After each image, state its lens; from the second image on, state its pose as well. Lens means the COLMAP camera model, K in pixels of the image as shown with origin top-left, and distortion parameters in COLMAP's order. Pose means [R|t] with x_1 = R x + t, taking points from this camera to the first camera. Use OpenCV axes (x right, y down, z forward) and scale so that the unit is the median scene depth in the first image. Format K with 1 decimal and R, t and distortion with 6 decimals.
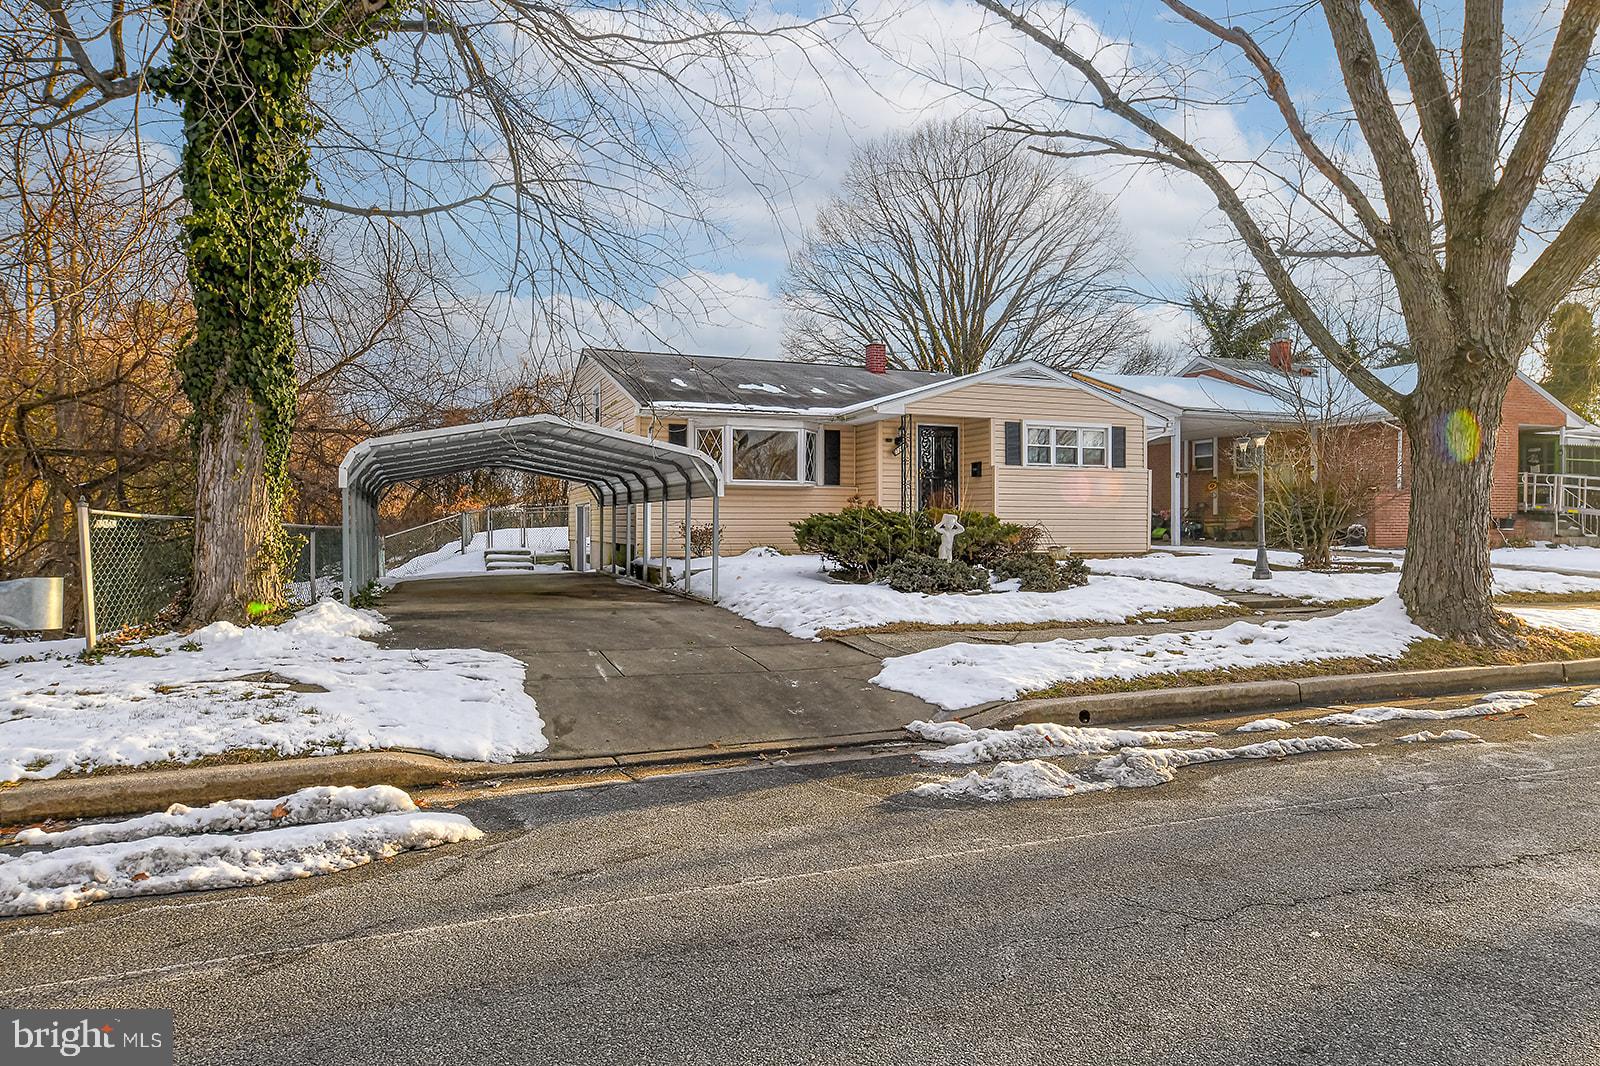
lens RADIAL K [[985.8, 0, 800.0], [0, 985.8, 533.0], [0, 0, 1]] dist [0.002660, 0.001009]
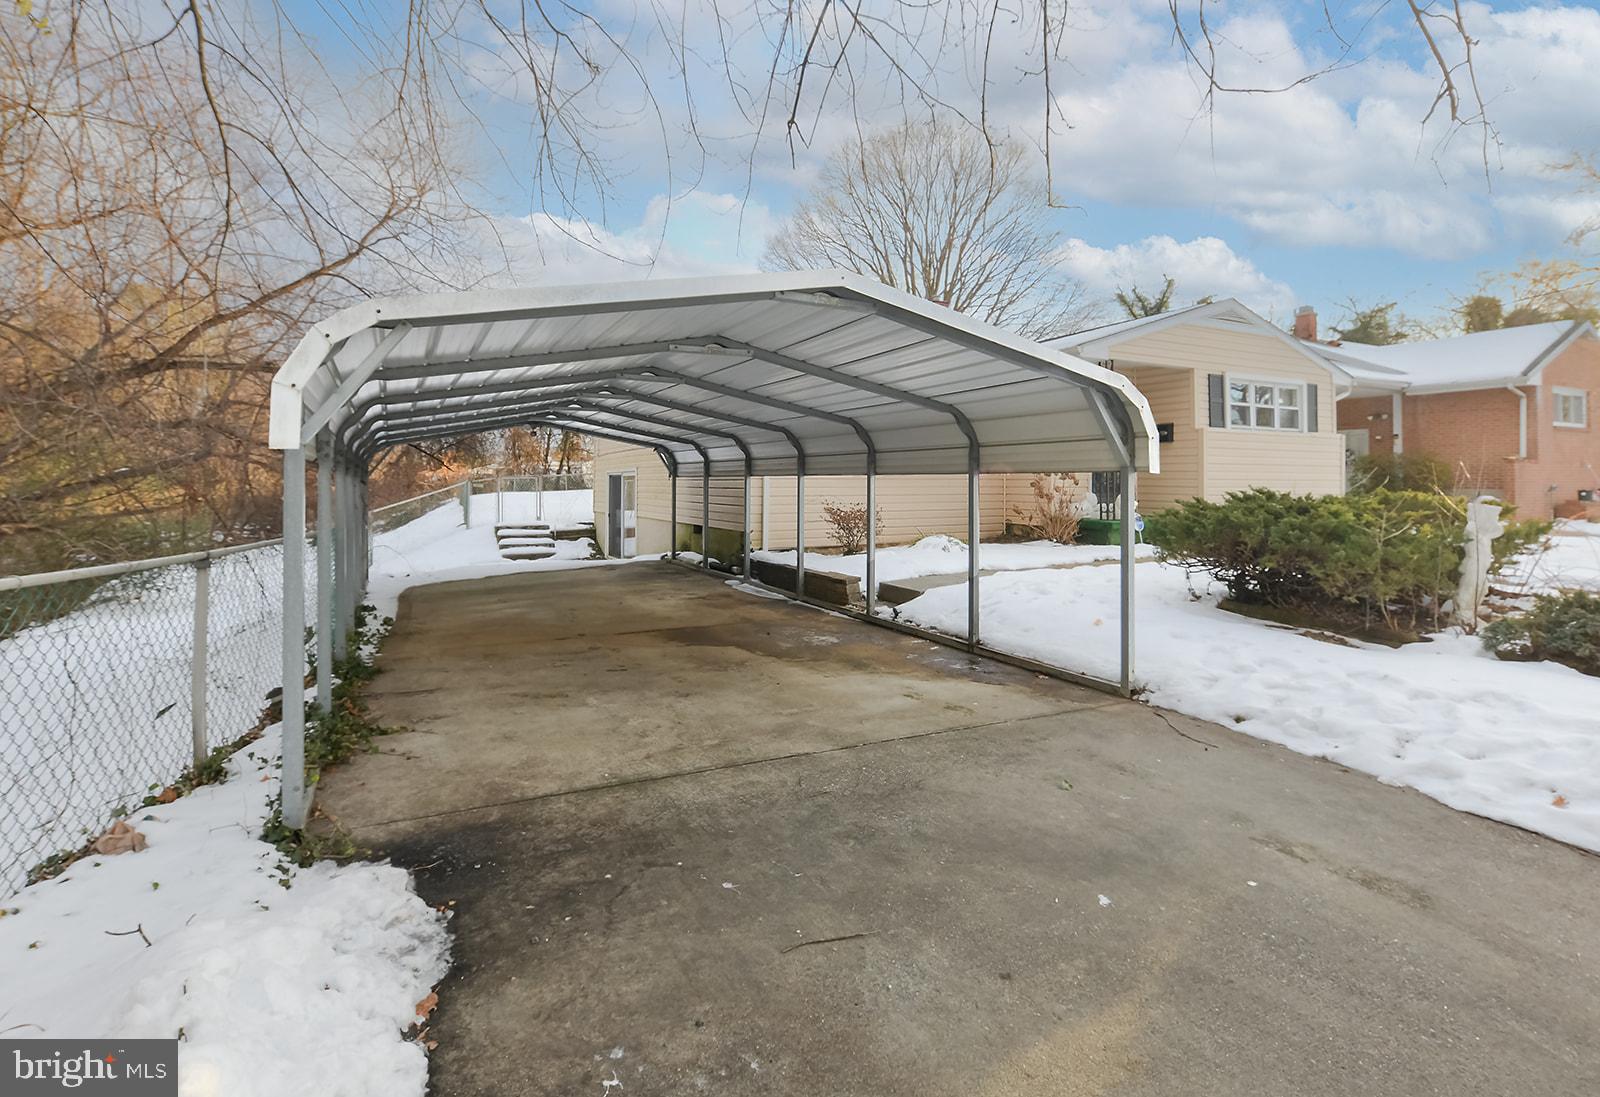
lens RADIAL K [[766.2, 0, 808.4], [0, 766.2, 478.9], [0, 0, 1]] dist [0.001633, 0.000174]
pose [[0.991616, 0.002321, 0.129197, -0.191931], [-0.000466, 0.999896, -0.014384, -0.018502], [-0.129217, 0.014203, 0.991515, 0.427614]]
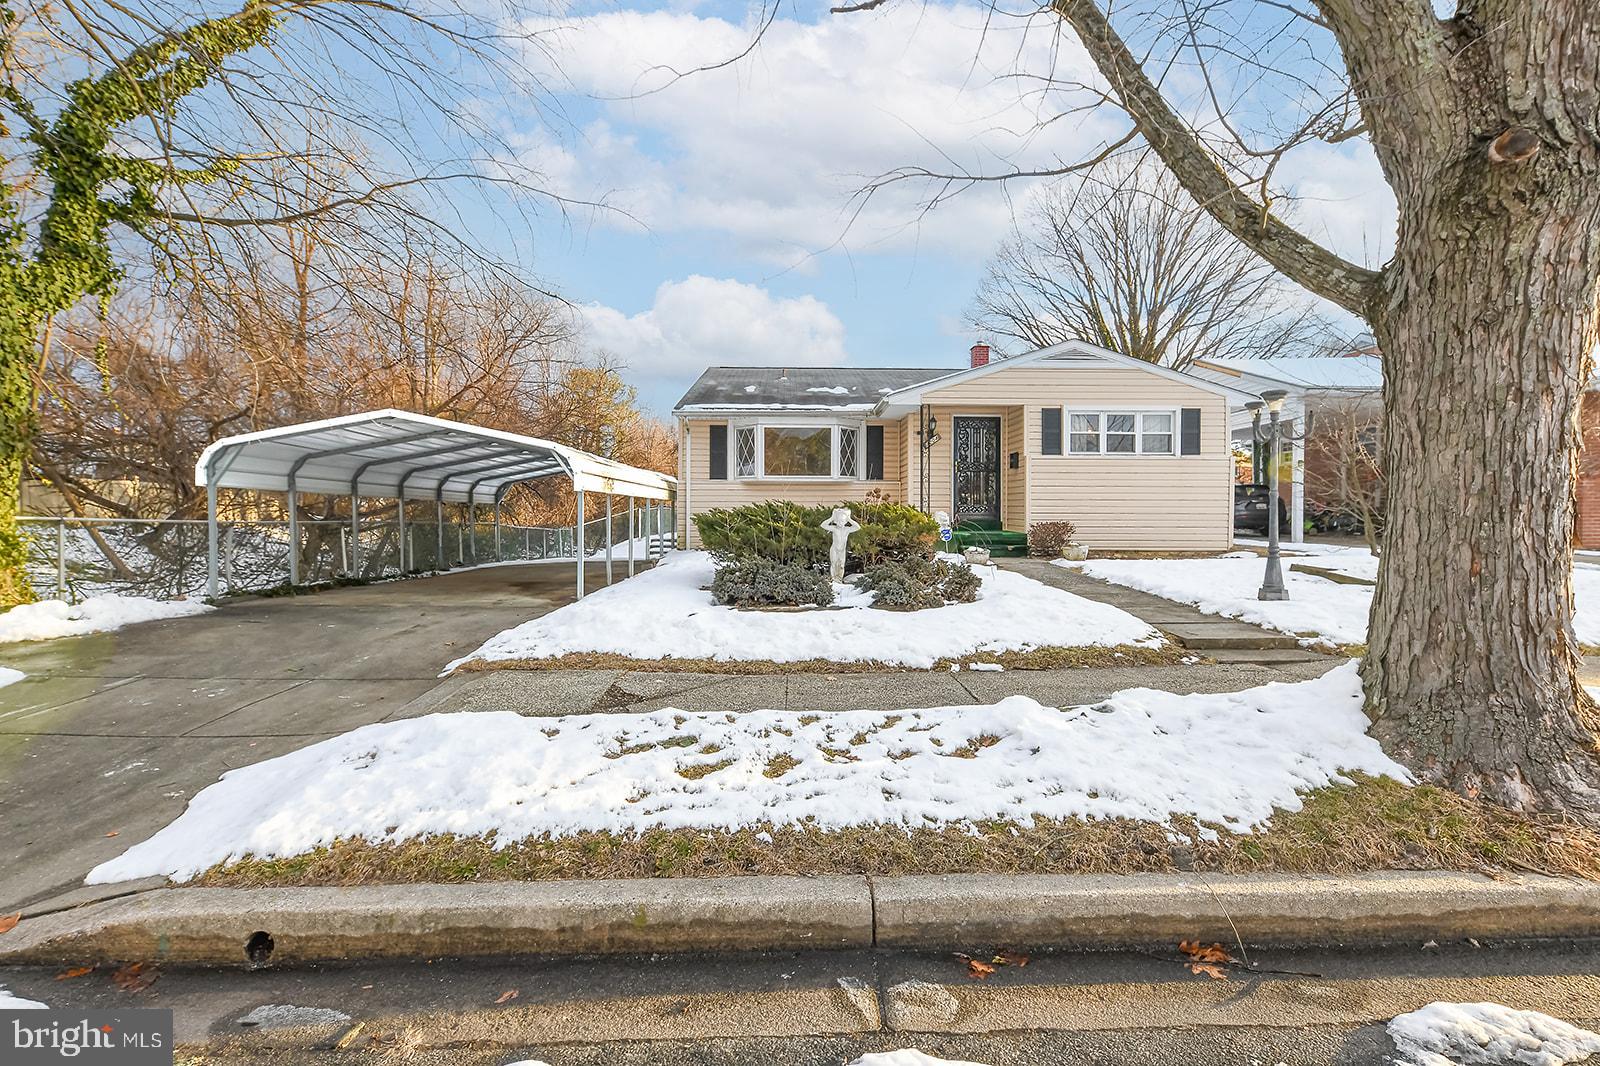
lens RADIAL K [[739.1, 0, 800.0], [0, 739.1, 533.0], [0, 0, 1]] dist [0.003925, -0.005947]
pose [[0.940552, 0.007803, -0.339560, 0.230201], [-0.002805, 0.999880, 0.015205, -0.005652], [0.339638, -0.013348, 0.940461, 0.269814]]
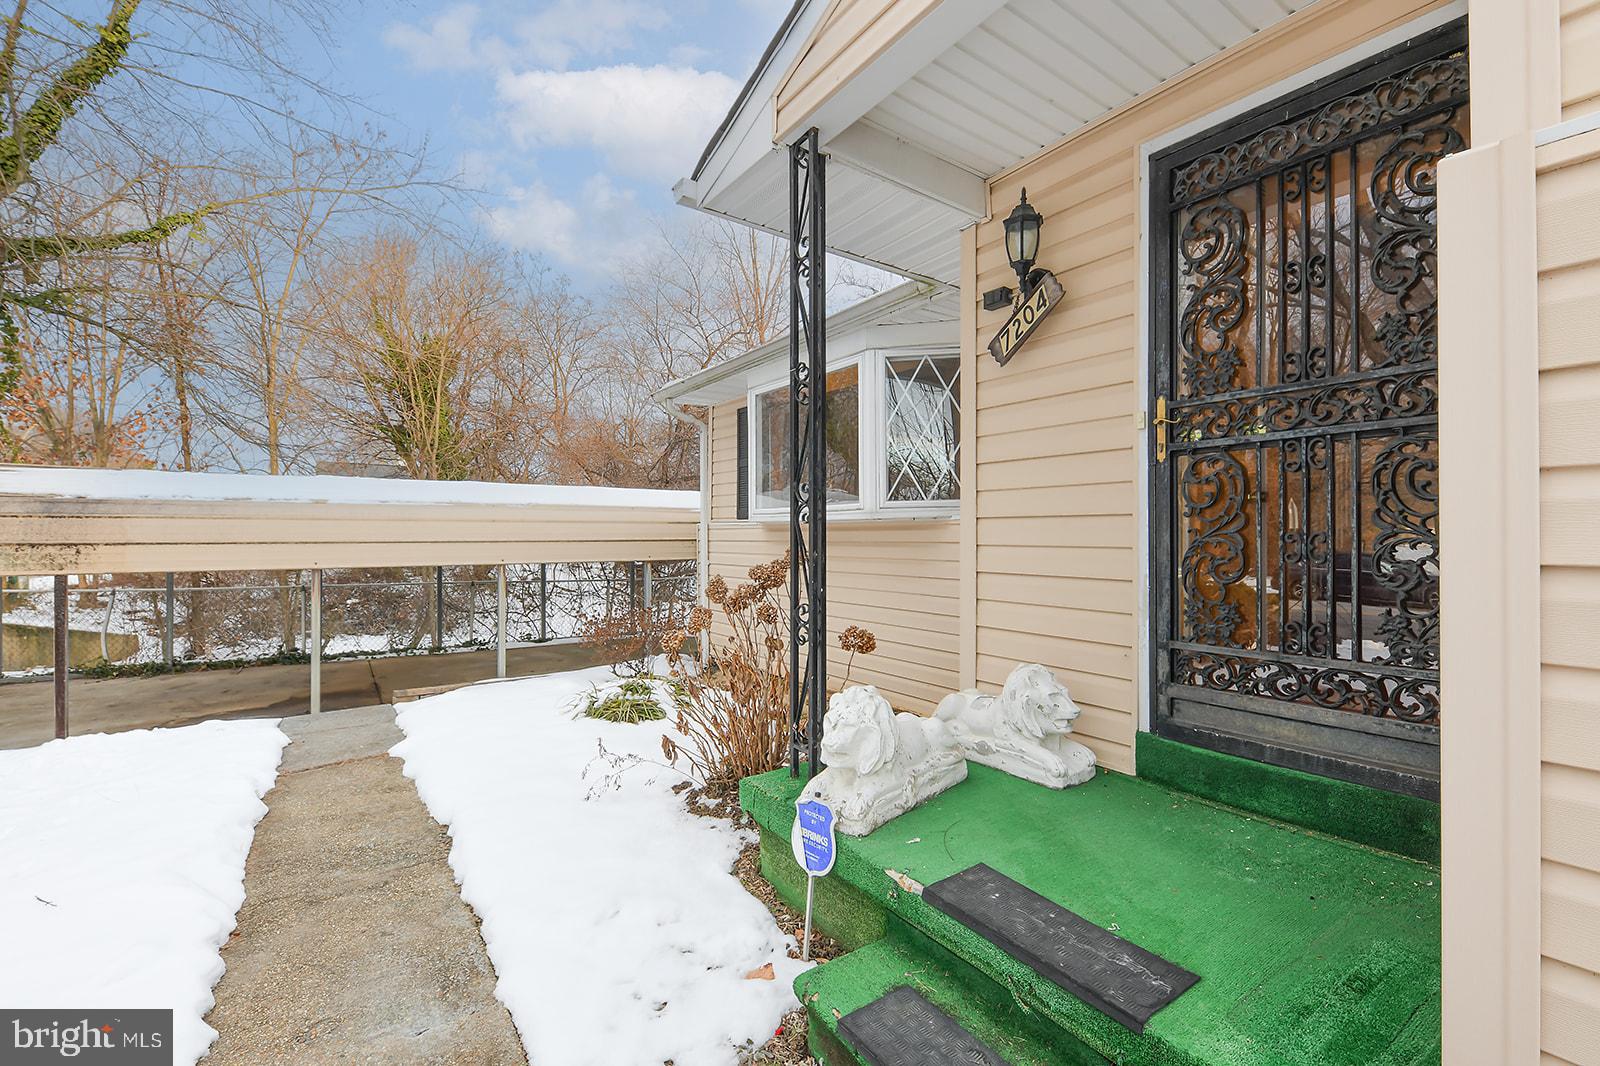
lens RADIAL K [[677.2, 0, 800.0], [0, 677.2, 533.0], [0, 0, 1]] dist [-0.002187, -0.000902]
pose [[0.249799, -0.007900, -0.968266, 0.226688], [-0.009447, 0.999899, -0.010595, -0.040347], [0.968252, 0.011794, 0.249699, 0.930459]]
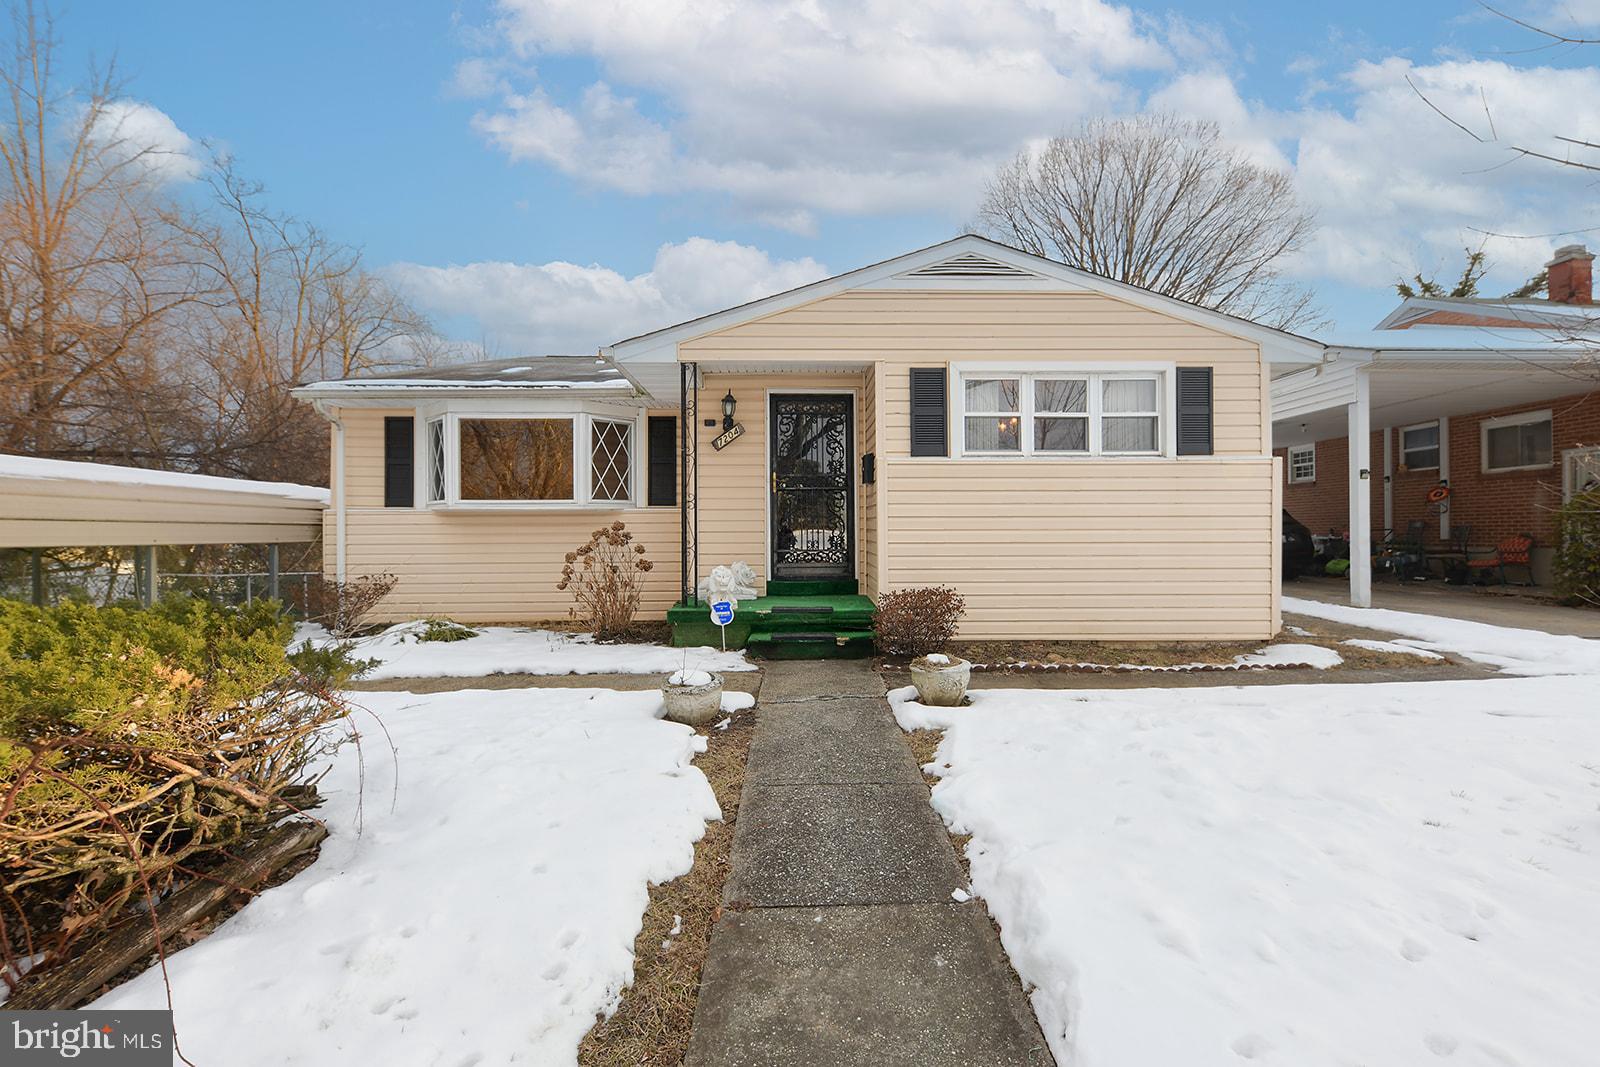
lens RADIAL K [[677.2, 0, 800.0], [0, 677.2, 533.5], [0, 0, 1]] dist [-0.002187, -0.000902]
pose [[0.938297, -0.008279, -0.345732, 0.270953], [0.003780, 0.999899, -0.013685, -0.026884], [0.345810, 0.011534, 0.938234, 0.668047]]
